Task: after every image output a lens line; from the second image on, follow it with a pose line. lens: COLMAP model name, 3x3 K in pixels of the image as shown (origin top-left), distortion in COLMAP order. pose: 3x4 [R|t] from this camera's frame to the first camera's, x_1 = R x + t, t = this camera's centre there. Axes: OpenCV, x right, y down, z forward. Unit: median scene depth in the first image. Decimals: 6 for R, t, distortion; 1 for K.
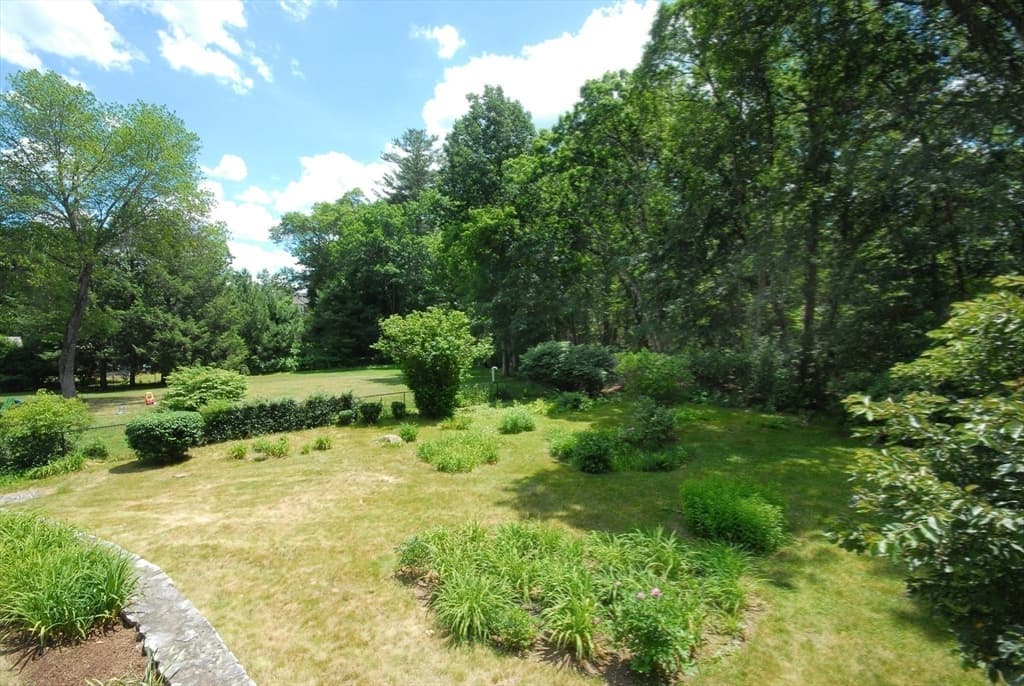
lens RADIAL K [[453.0, 0, 507.7], [0, 453.0, 346.2], [0, 0, 1]] dist [0.000744, -0.003200]
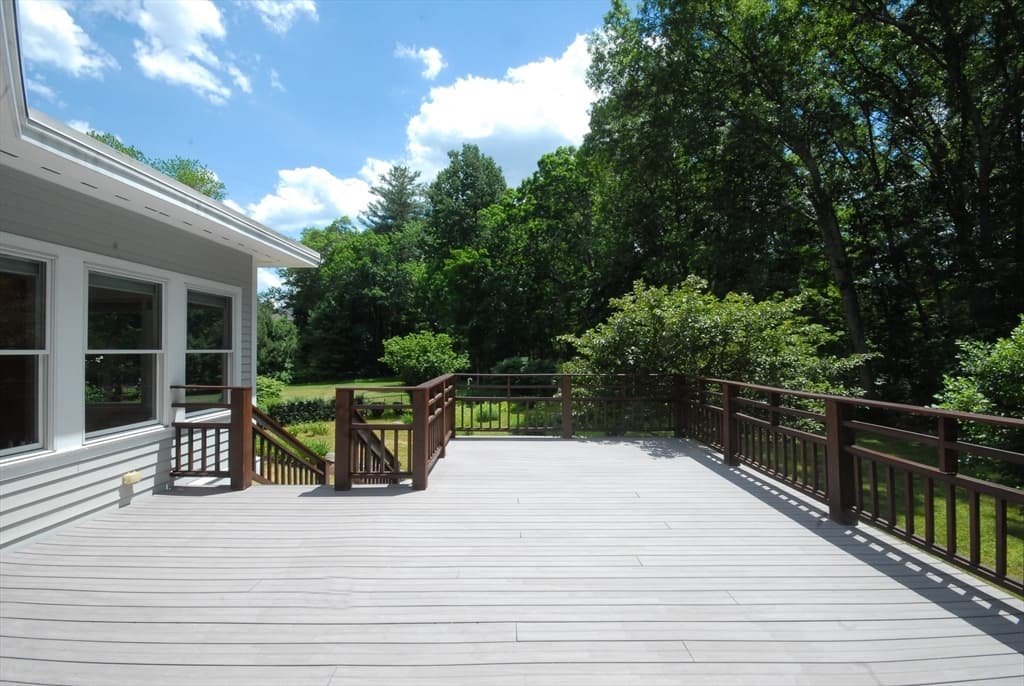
lens RADIAL K [[453.0, 0, 507.7], [0, 453.0, 346.2], [0, 0, 1]] dist [0.000744, -0.003200]
pose [[0.998534, 0.004560, 0.053944, 0.005487], [-0.002547, 0.999300, -0.037322, 0.005584], [-0.054077, 0.037130, 0.997846, -0.230216]]
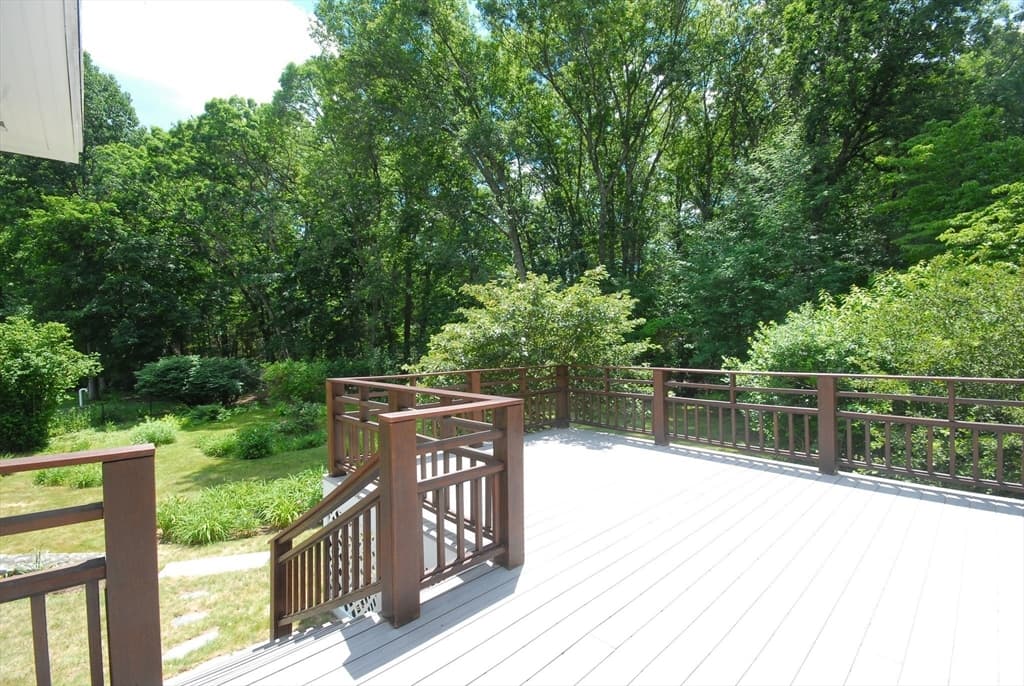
lens RADIAL K [[453.0, 0, 507.7], [0, 453.0, 346.2], [0, 0, 1]] dist [0.000744, -0.003200]
pose [[0.700428, -0.012033, 0.713622, -0.080737], [0.031574, 0.999401, -0.014139, 0.004506], [-0.713025, 0.032435, 0.700388, -0.142057]]
